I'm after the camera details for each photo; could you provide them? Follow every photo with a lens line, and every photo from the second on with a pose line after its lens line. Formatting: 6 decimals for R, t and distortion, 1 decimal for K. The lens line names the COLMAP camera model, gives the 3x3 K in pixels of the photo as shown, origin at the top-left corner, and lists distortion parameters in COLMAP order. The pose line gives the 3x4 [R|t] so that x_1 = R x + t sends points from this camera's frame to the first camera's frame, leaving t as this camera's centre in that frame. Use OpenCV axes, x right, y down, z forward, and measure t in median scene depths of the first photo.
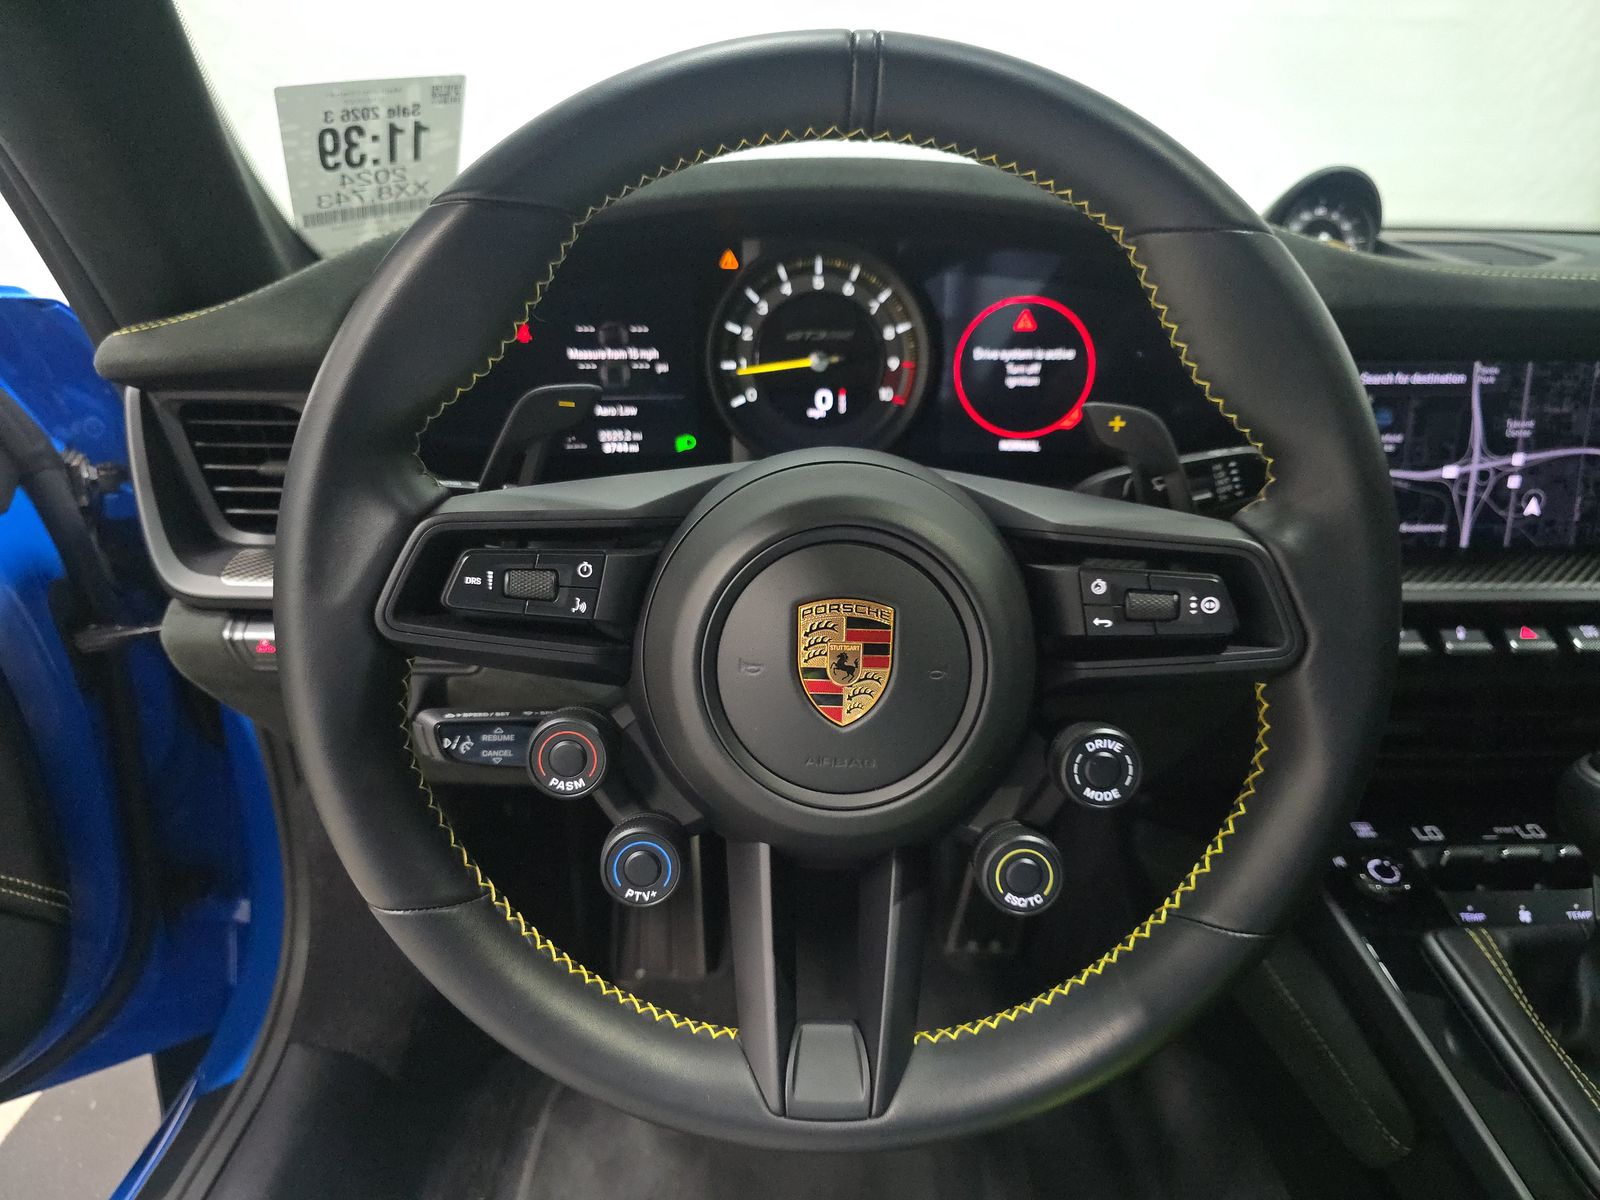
lens RADIAL K [[1064.4, 0, 800.0], [0, 1064.4, 600.0], [0, 0, 1]] dist [0.050972, -0.061345]
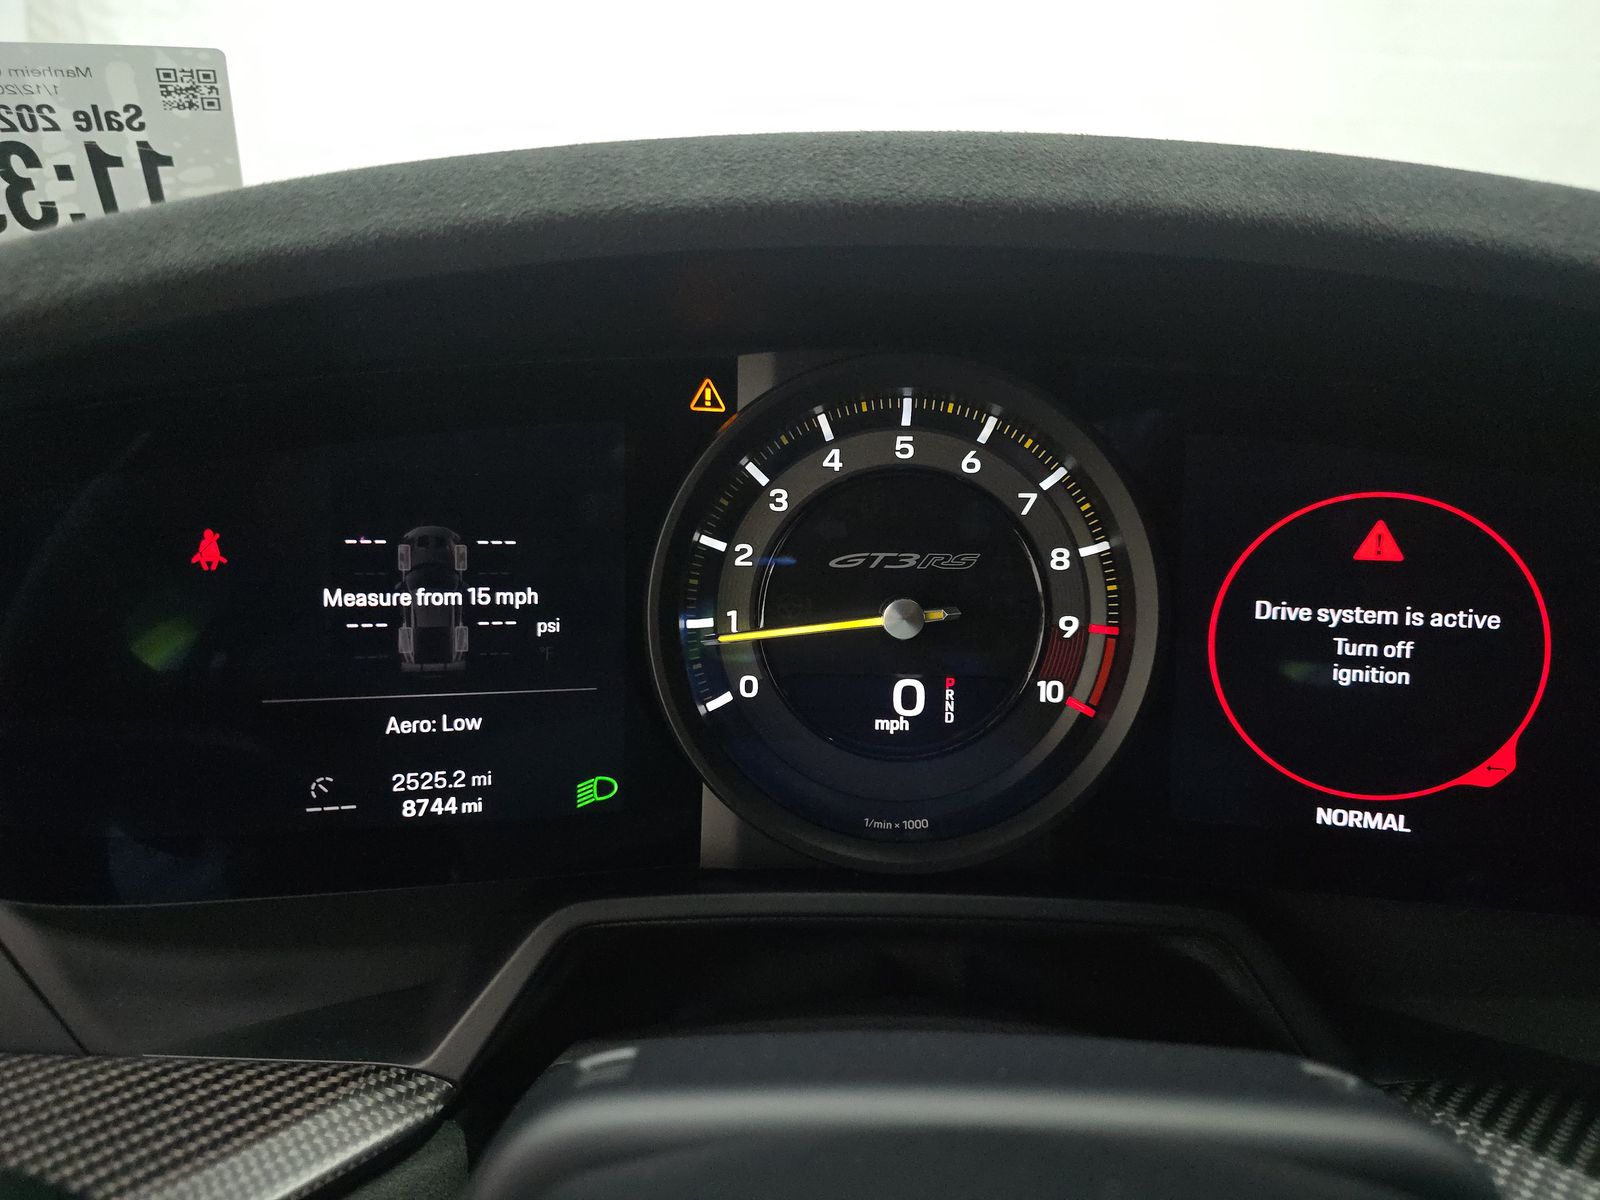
lens RADIAL K [[1064.4, 0, 800.0], [0, 1064.4, 600.0], [0, 0, 1]] dist [0.050972, -0.061345]
pose [[0.999547, 0.023454, -0.018839, -0.016669], [-0.026002, 0.988501, -0.148962, -0.164543], [0.015128, 0.149384, 0.988663, 0.561292]]
